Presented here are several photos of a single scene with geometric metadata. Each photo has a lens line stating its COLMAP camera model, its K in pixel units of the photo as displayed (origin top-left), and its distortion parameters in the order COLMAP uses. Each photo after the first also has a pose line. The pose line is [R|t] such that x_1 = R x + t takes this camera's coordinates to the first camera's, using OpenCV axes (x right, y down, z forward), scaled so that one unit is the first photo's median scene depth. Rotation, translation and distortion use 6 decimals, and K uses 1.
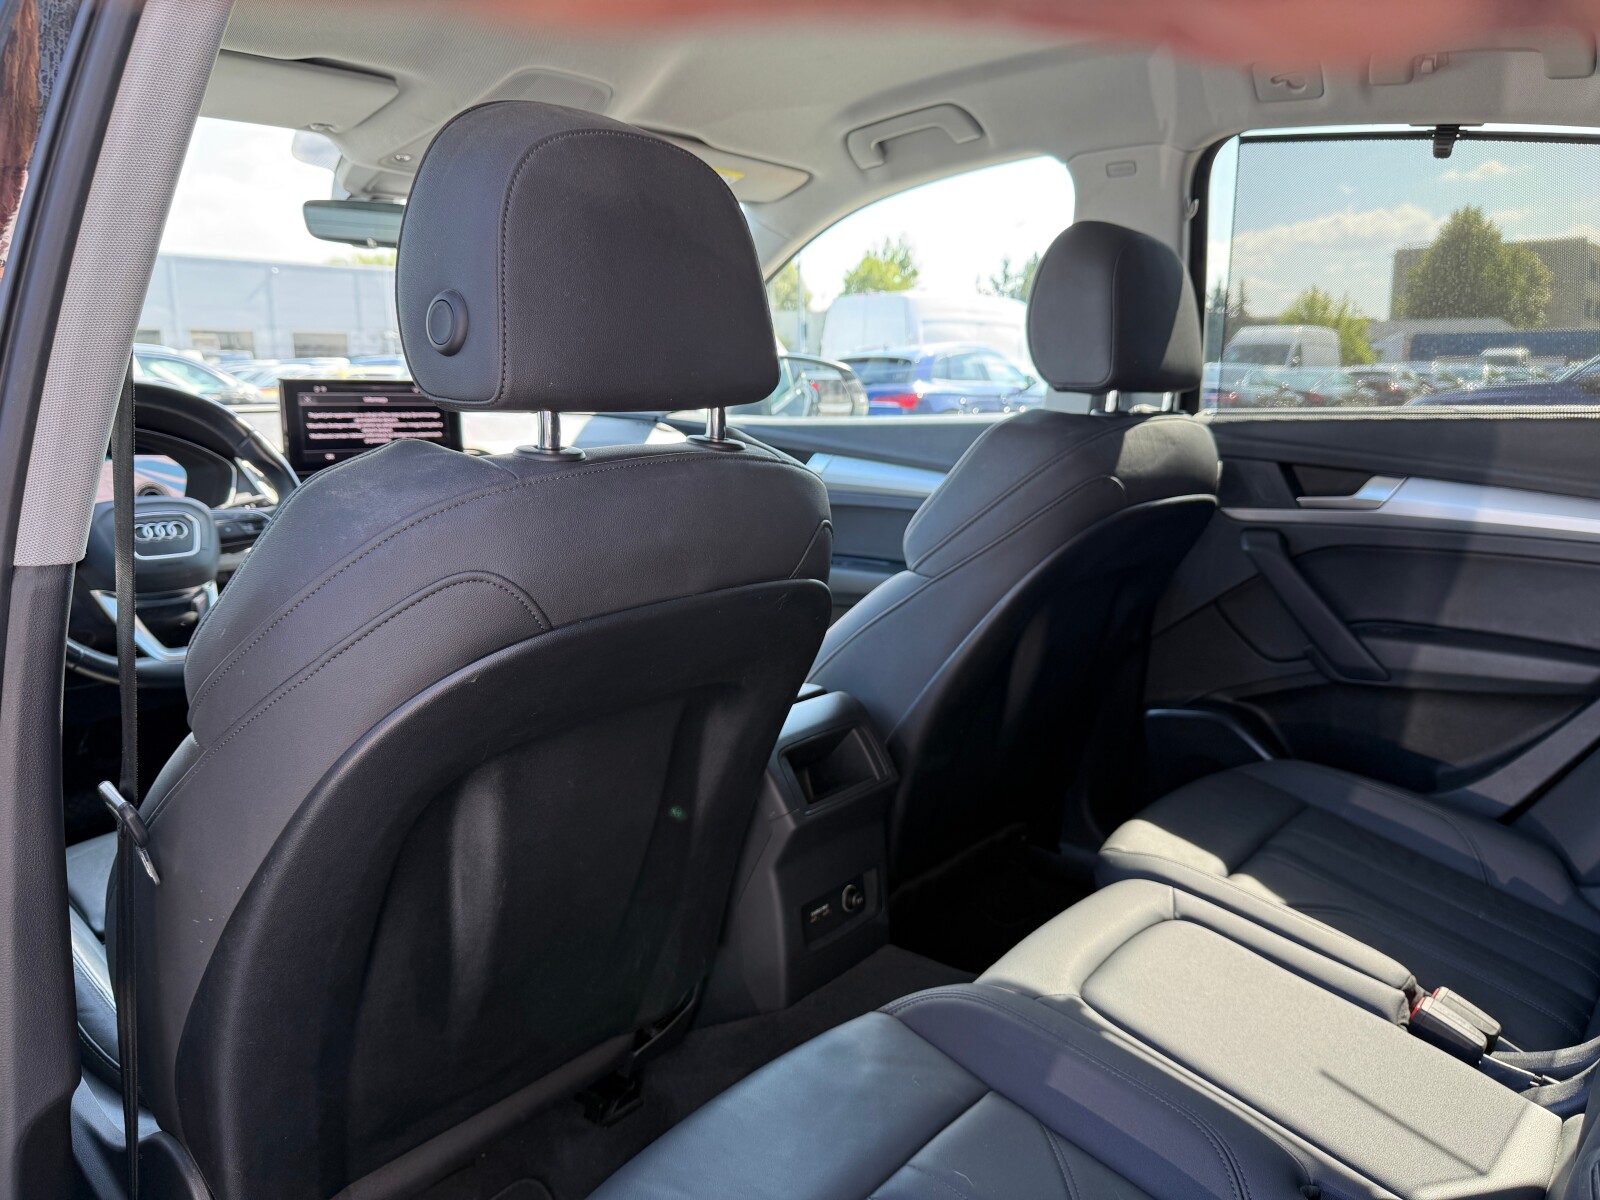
lens RADIAL K [[1134.4, 0, 762.0], [0, 1134.4, 581.4], [0, 0, 1]] dist [0.023667, -0.049005]
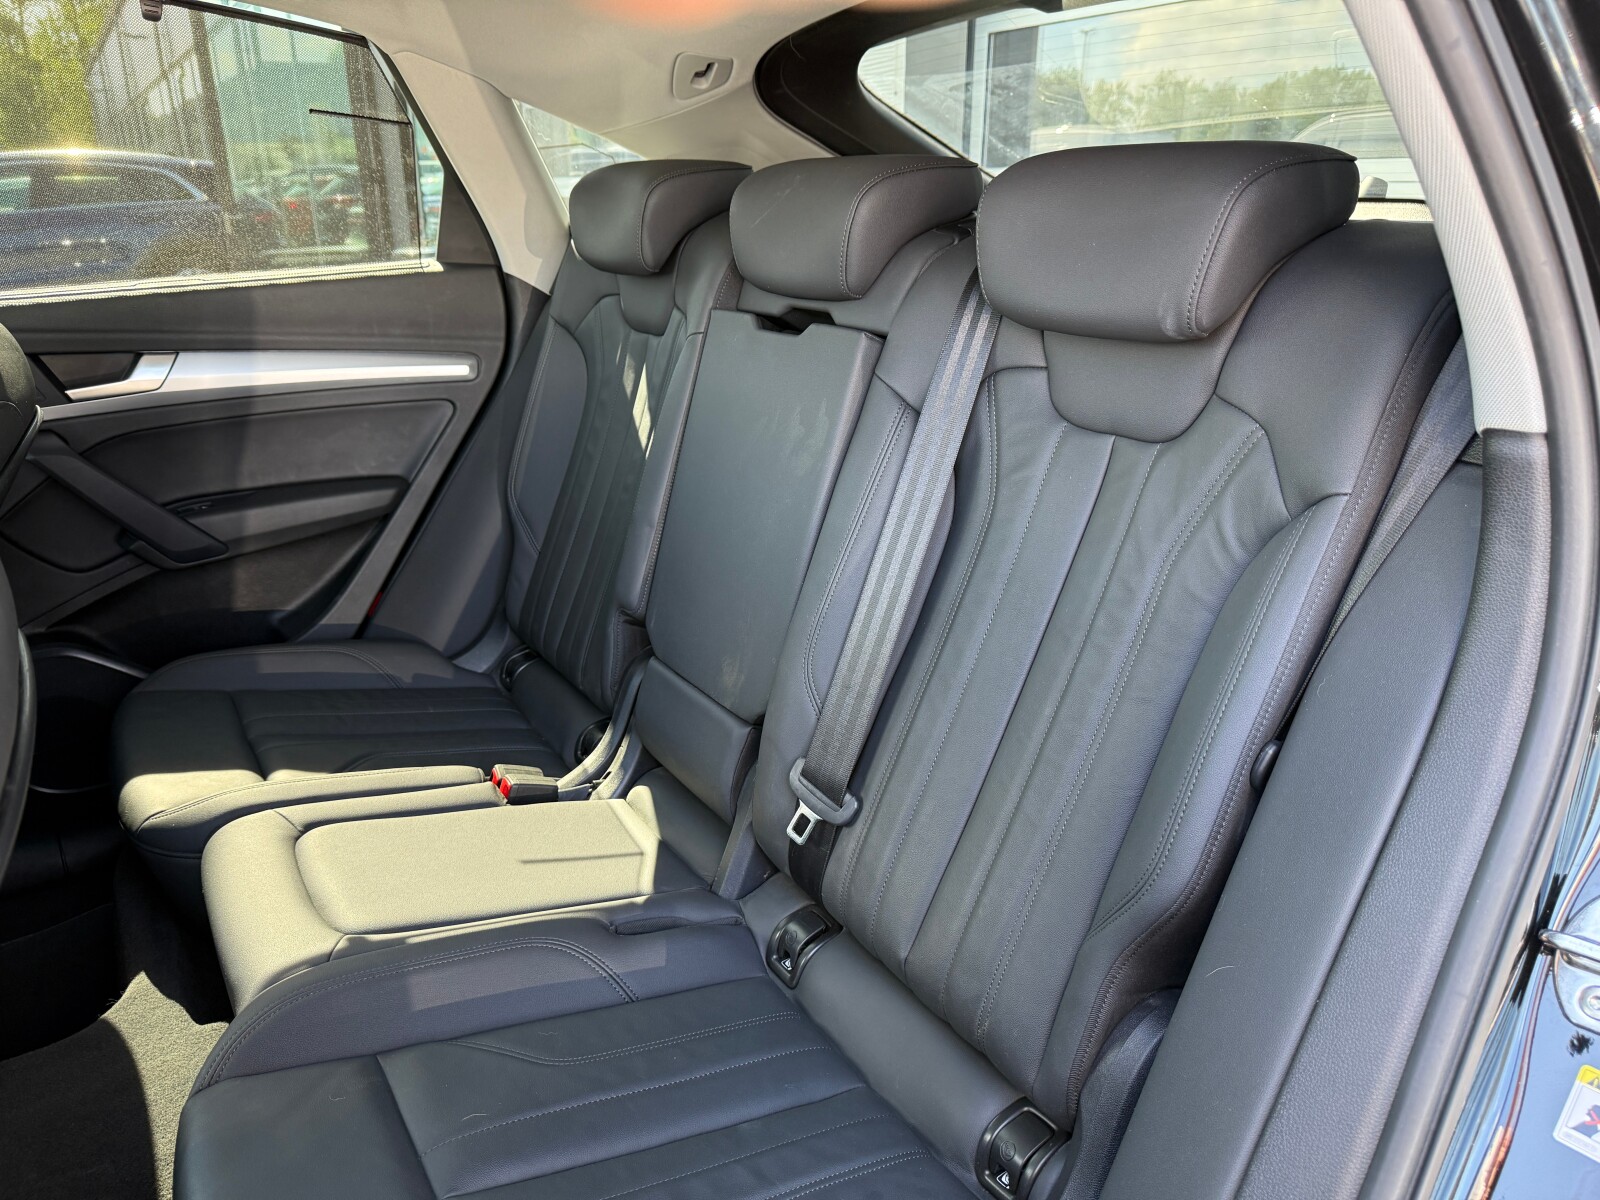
lens RADIAL K [[1134.4, 0, 793.7], [0, 1134.4, 600.3], [0, 0, 1]] dist [0.023667, -0.049005]
pose [[0.258765, -0.322307, 0.910582, -0.281881], [0.177033, 0.942546, 0.283313, -0.076660], [-0.949579, 0.087891, 0.300956, 0.218506]]
